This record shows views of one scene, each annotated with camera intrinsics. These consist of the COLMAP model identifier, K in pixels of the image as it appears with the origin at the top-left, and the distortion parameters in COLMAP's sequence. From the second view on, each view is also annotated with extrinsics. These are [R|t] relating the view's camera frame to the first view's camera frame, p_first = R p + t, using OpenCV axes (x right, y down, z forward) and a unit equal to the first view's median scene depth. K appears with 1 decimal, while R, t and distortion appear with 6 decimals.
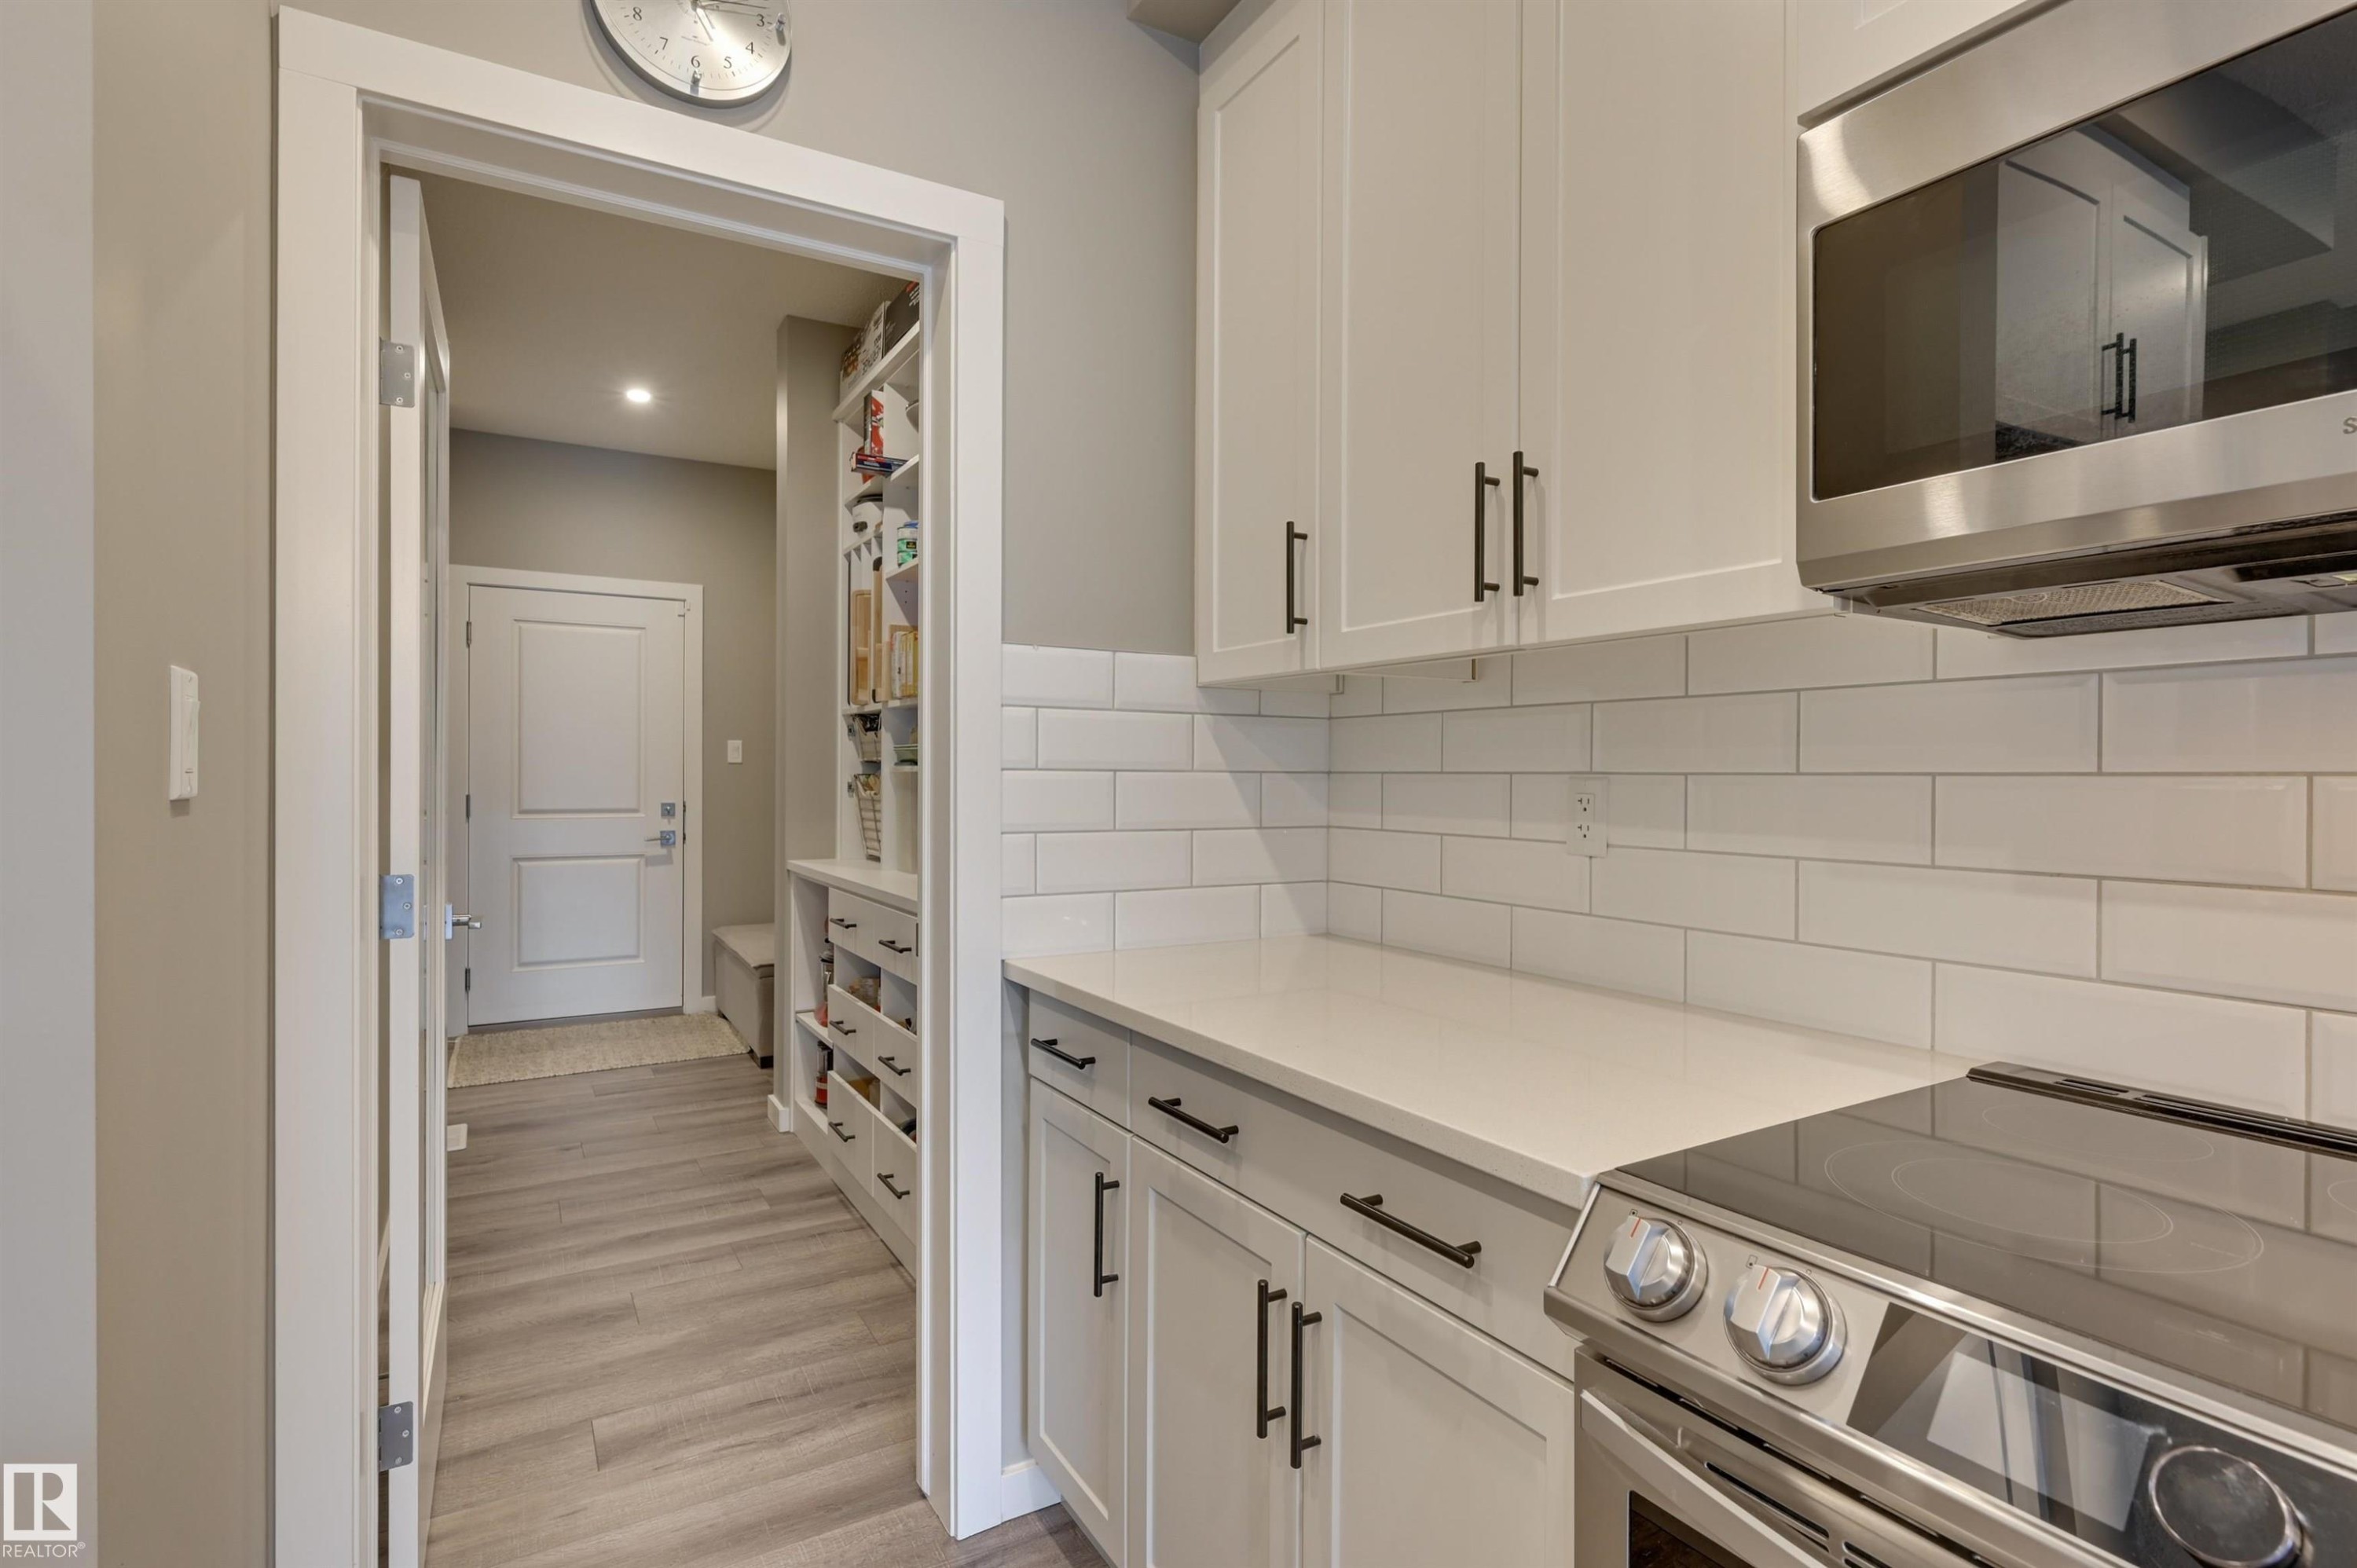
lens RADIAL K [[1125.1, 0, 1172.3], [0, 1125.1, 770.5], [0, 0, 1]] dist [-0.001694, -0.000060]
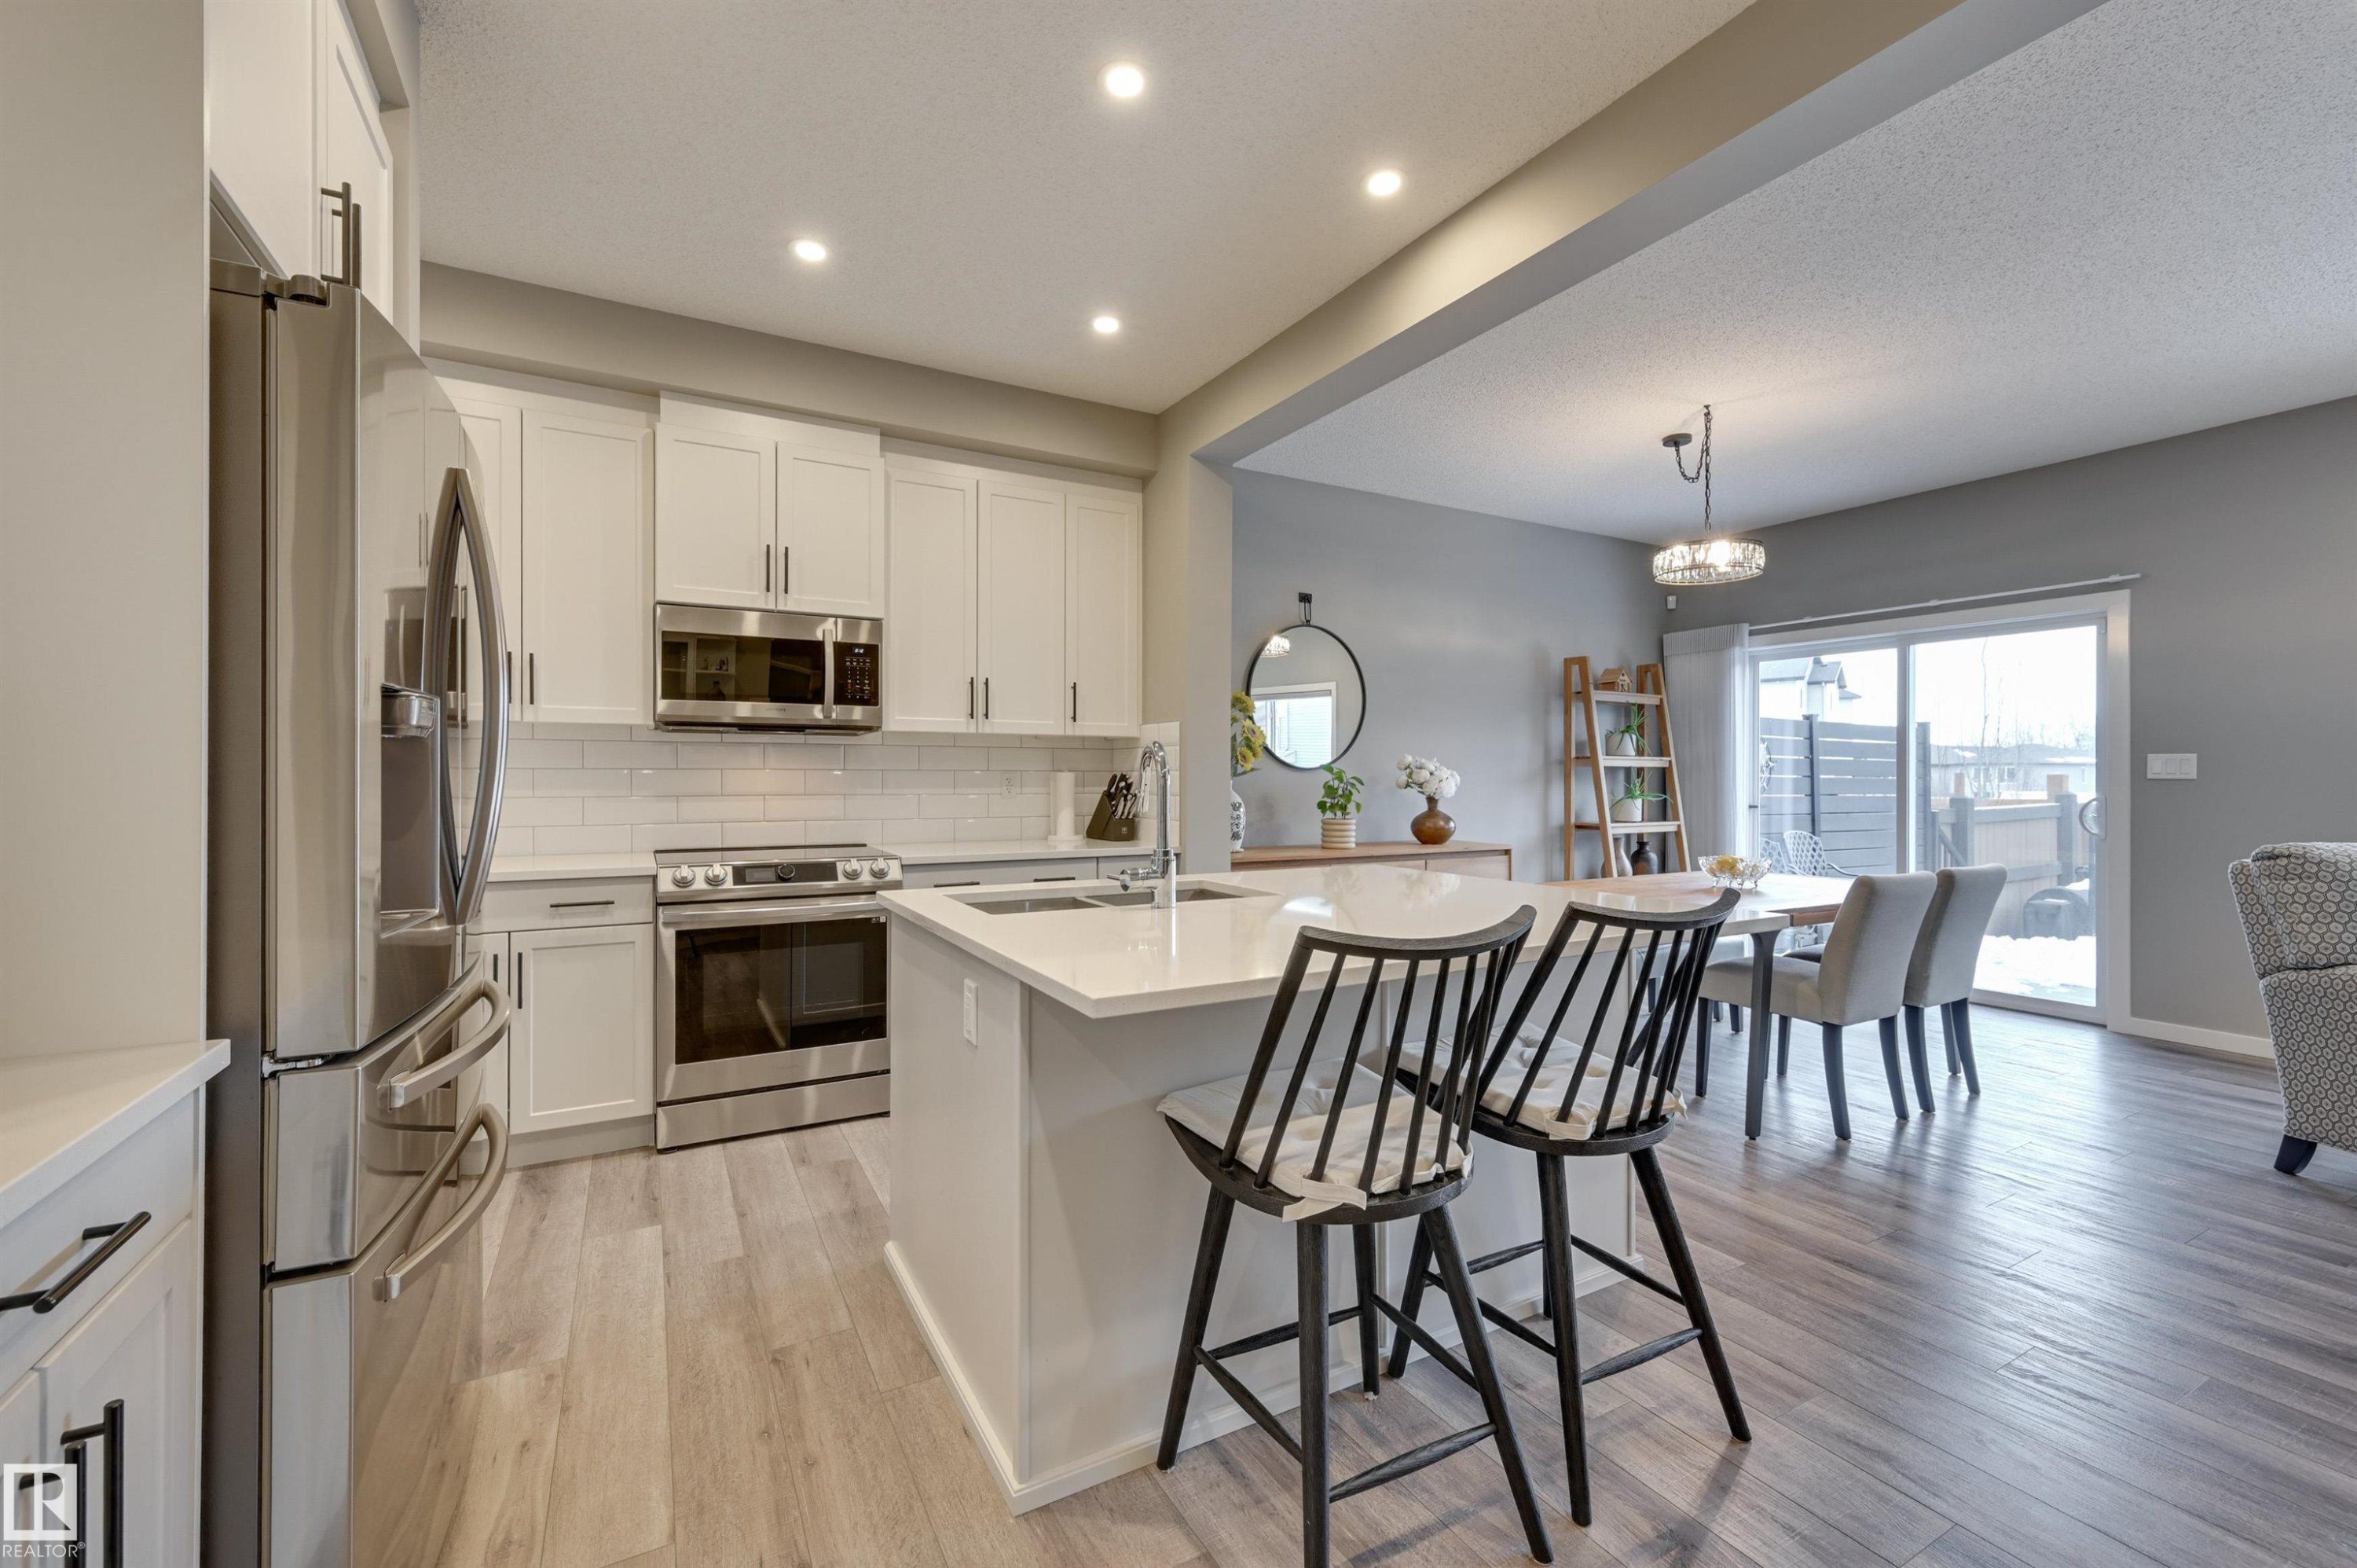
lens RADIAL K [[991.2, 0, 1159.7], [0, 991.2, 776.0], [0, 0, 1]] dist [-0.001939, -0.000147]
pose [[0.045170, -0.001388, 0.998978, -1.525633], [-0.006299, 0.999979, 0.001674, 0.006482], [-0.998959, -0.006369, 0.045160, -0.495836]]
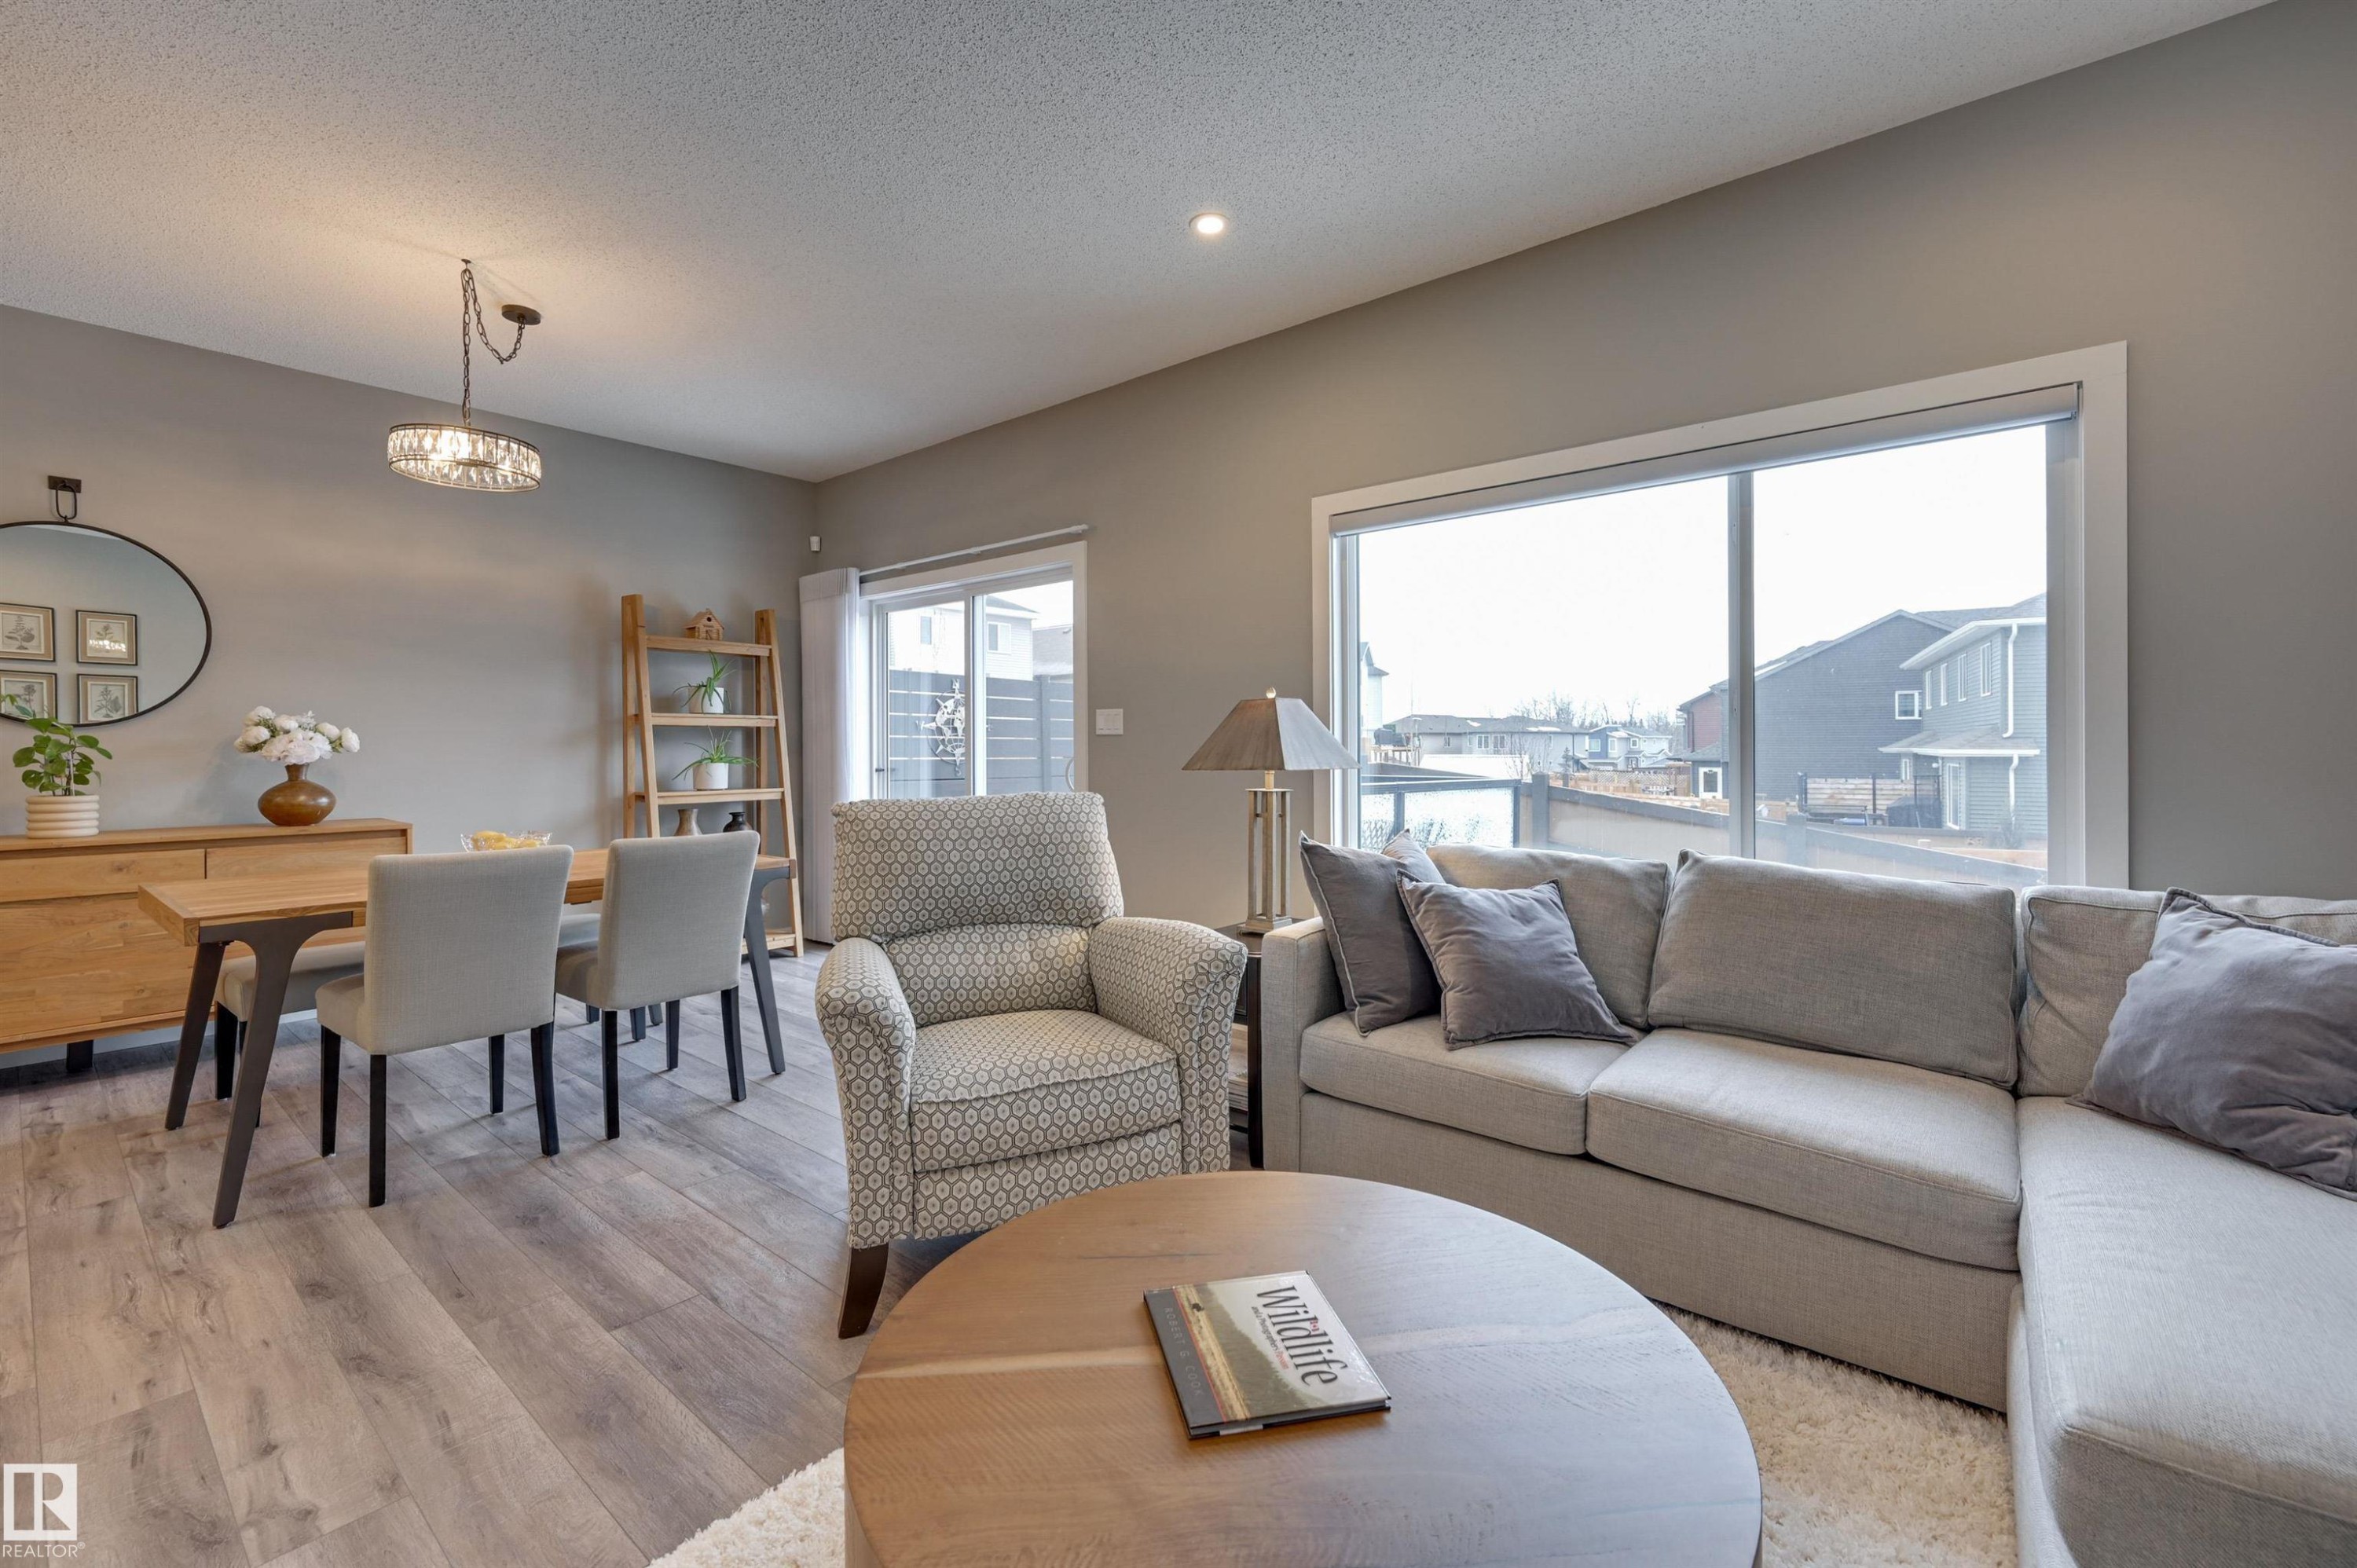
lens RADIAL K [[1020.1, 0, 1179.7], [0, 1020.1, 742.5], [0, 0, 1]] dist [-0.001066, -0.000002]
pose [[-0.330949, 0.002448, 0.943645, -1.403981], [0.000100, 0.999997, -0.002559, 0.021802], [-0.943649, -0.000752, -0.330948, -1.793176]]
